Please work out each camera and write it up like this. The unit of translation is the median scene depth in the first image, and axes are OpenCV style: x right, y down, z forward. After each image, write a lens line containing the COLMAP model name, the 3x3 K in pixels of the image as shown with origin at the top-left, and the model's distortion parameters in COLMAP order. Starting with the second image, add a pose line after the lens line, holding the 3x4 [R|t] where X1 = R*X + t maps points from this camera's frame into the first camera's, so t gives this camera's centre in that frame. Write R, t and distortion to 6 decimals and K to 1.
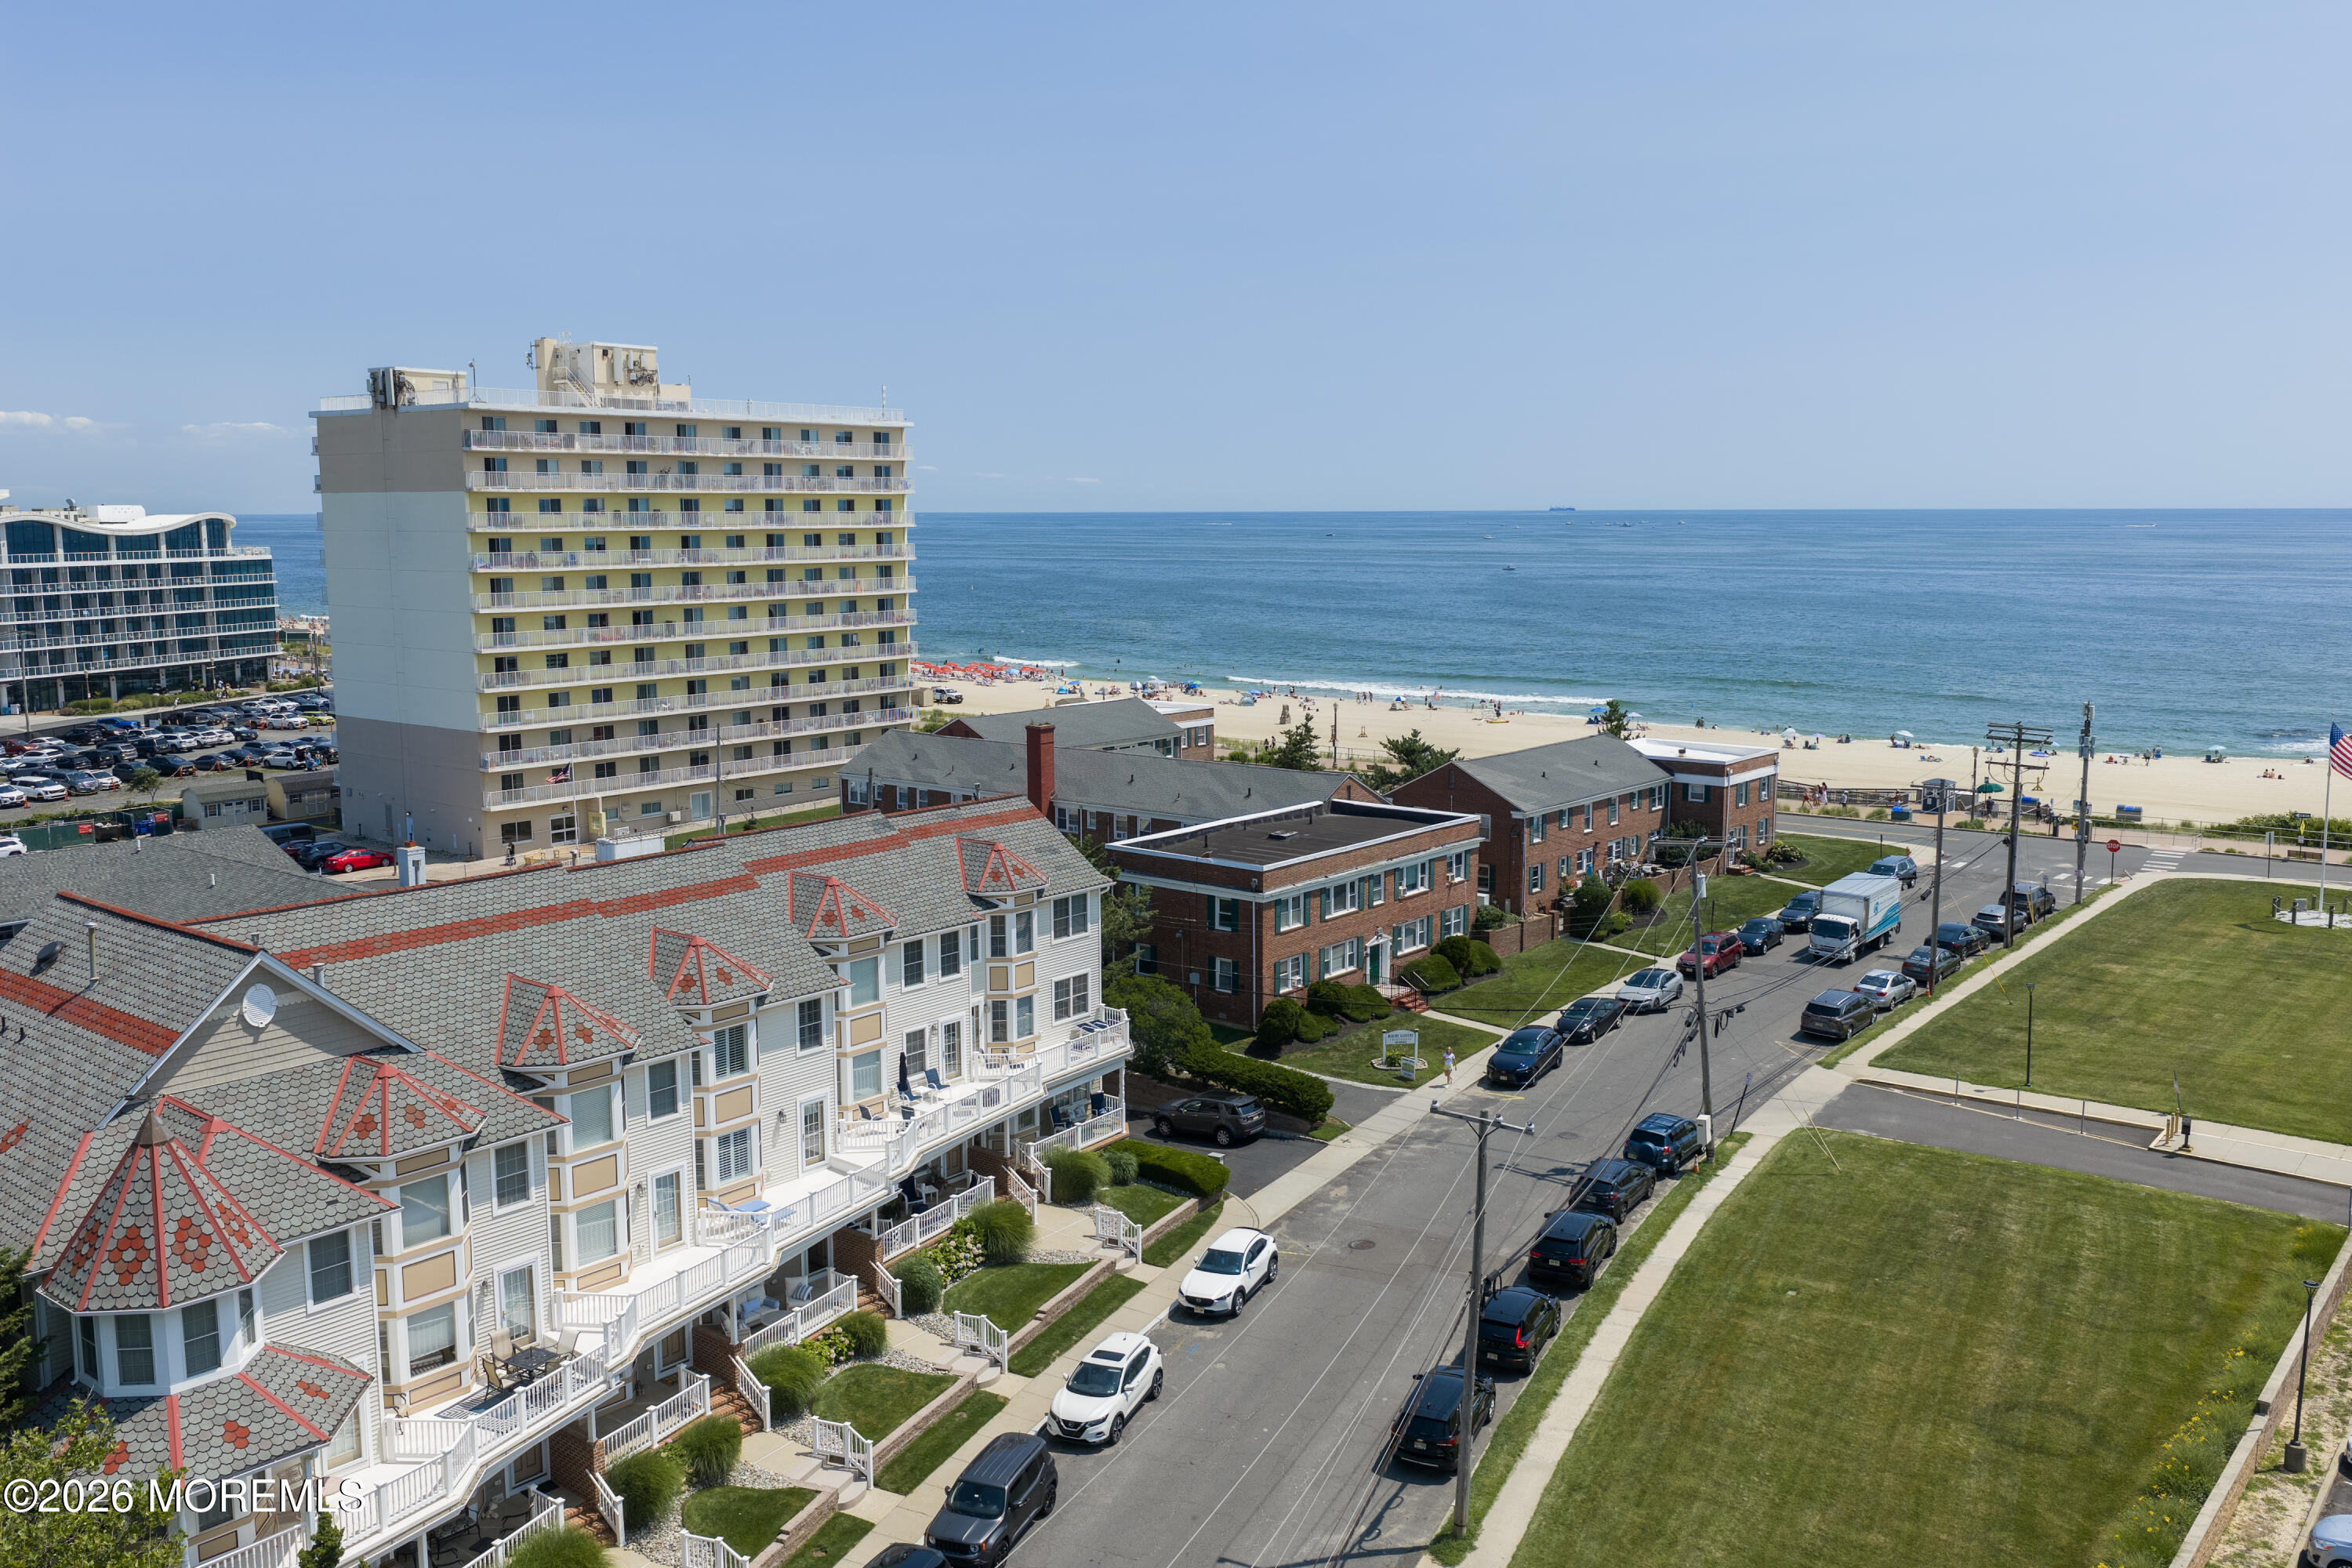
lens RADIAL K [[1941.2, 0, 1176.0], [0, 1941.2, 784.0], [0, 0, 1]] dist [0.015970, -0.011745]
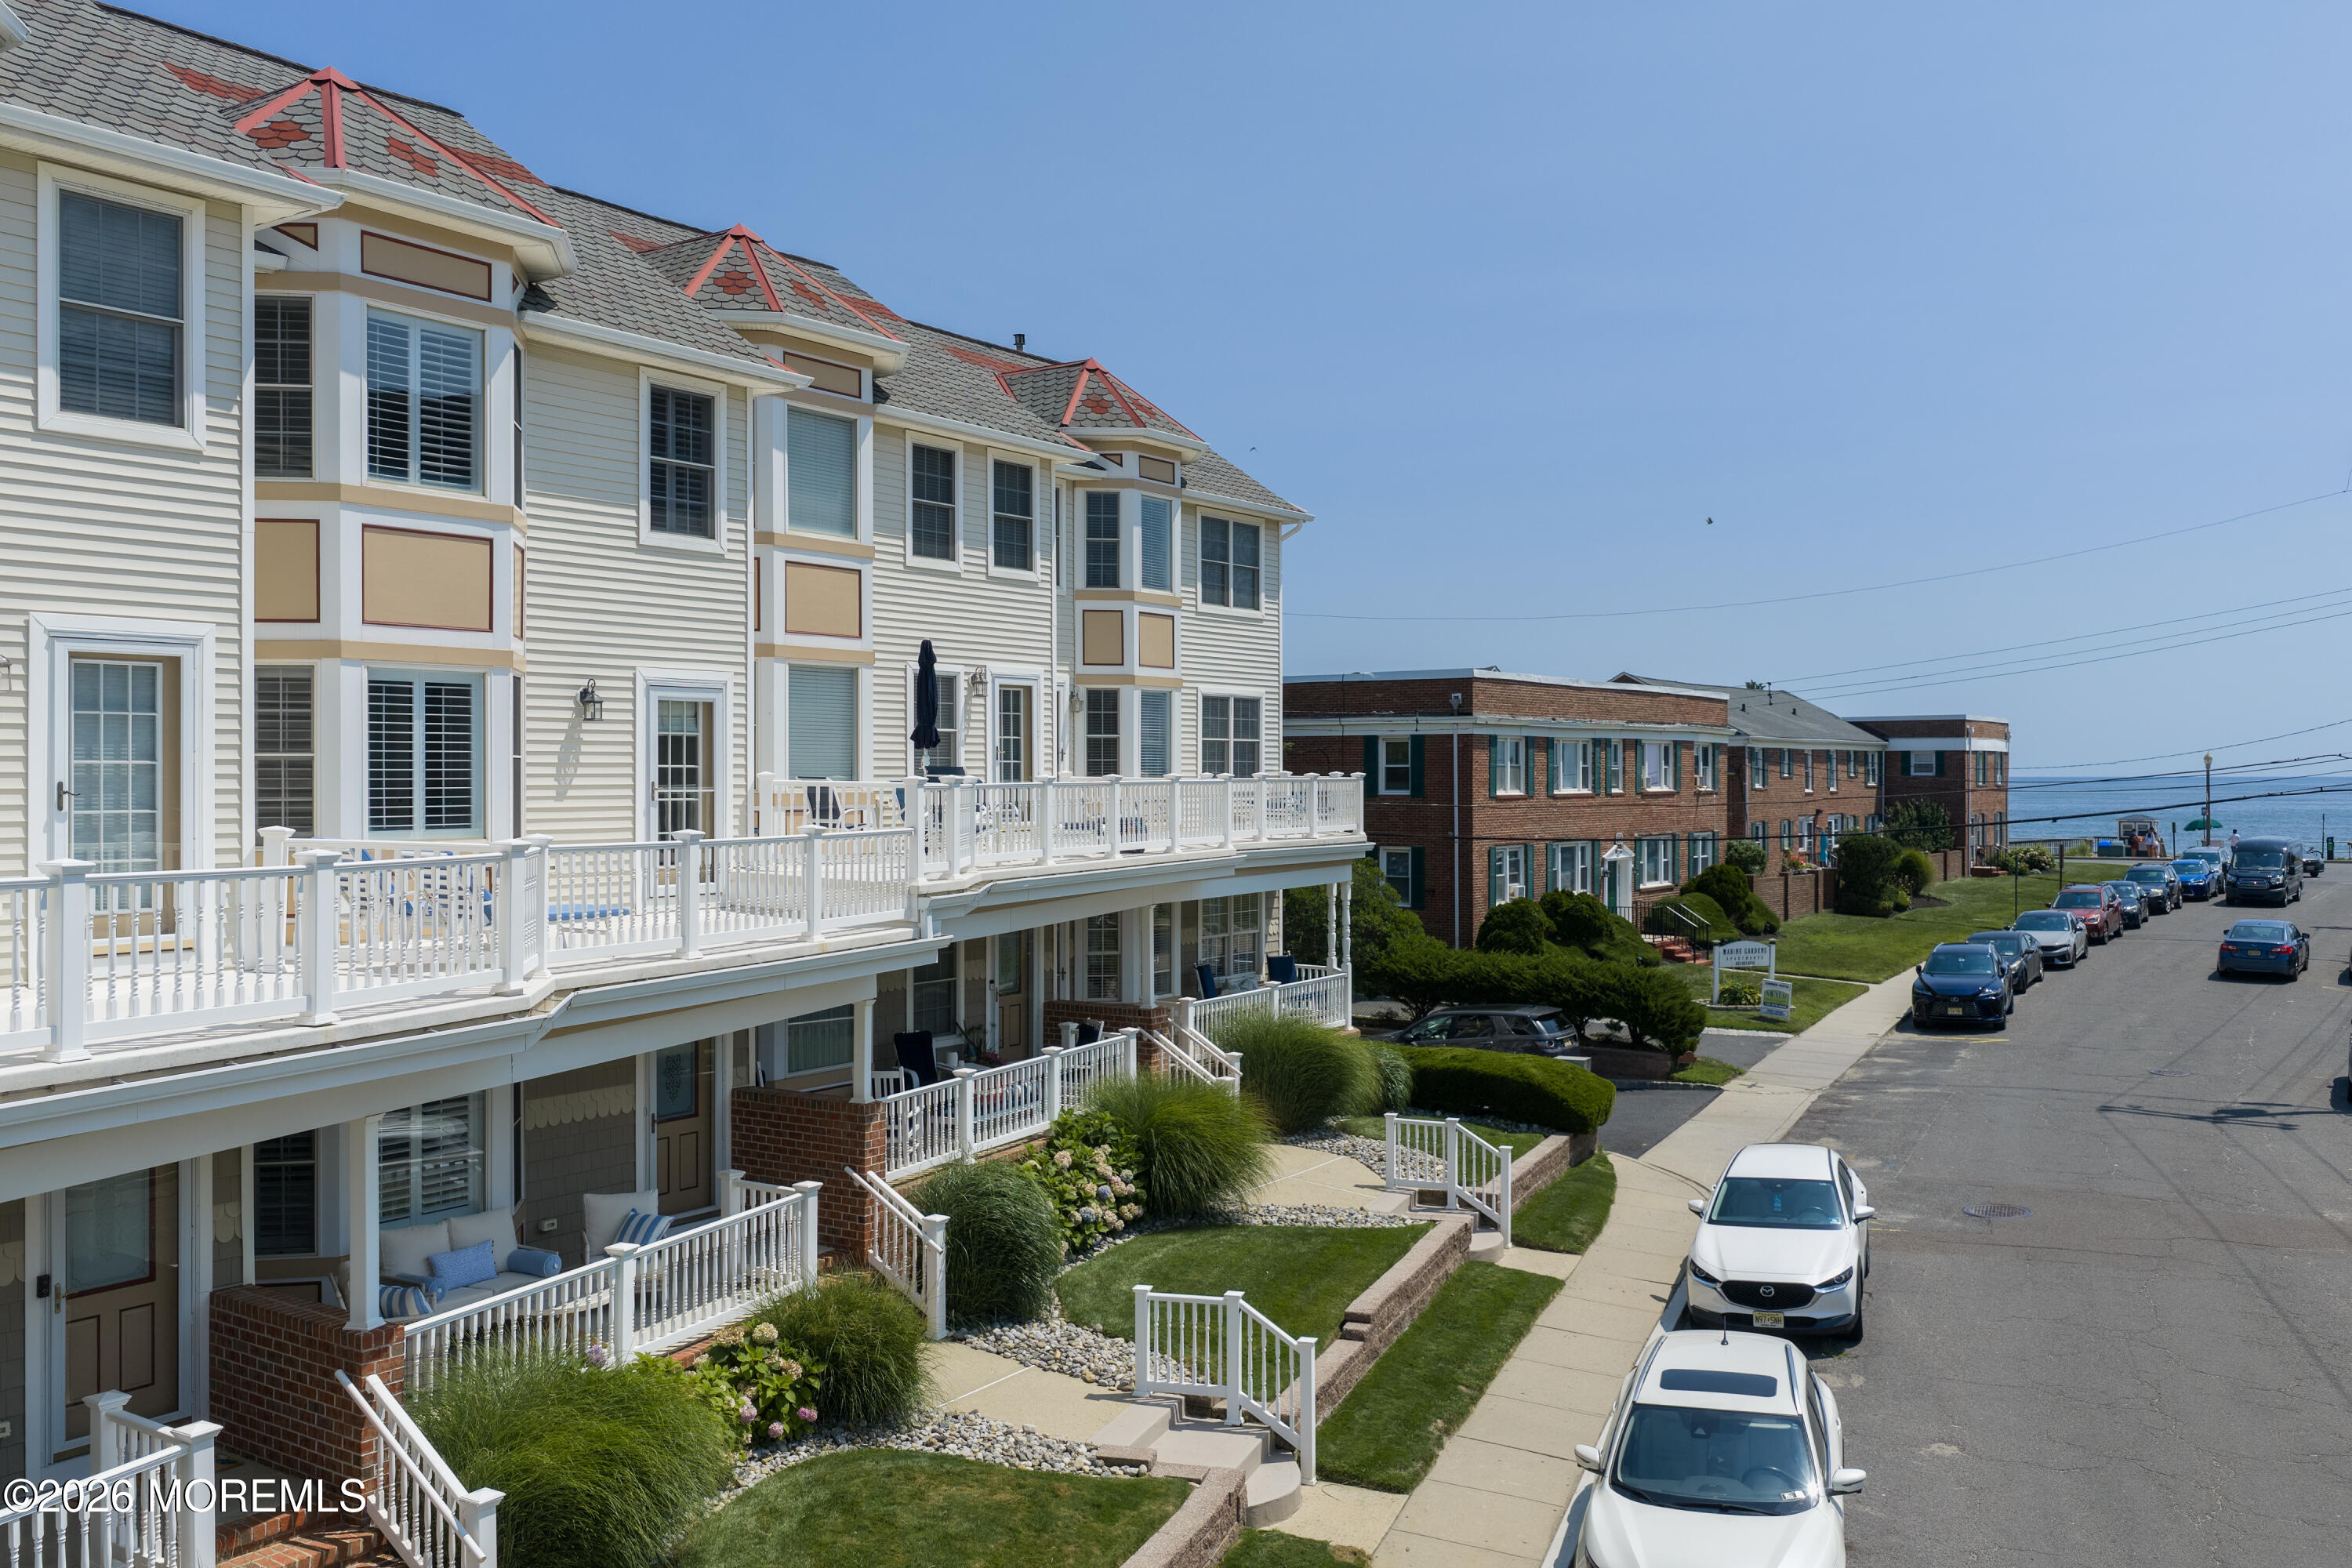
lens RADIAL K [[1971.9, 0, 1185.2], [0, 1971.9, 768.7], [0, 0, 1]] dist [0.009381, -0.020792]
pose [[0.996638, -0.000959, 0.081924, -0.119939], [0.012877, 0.989336, -0.145078, 0.214019], [-0.080912, 0.145645, 0.986023, 0.614051]]
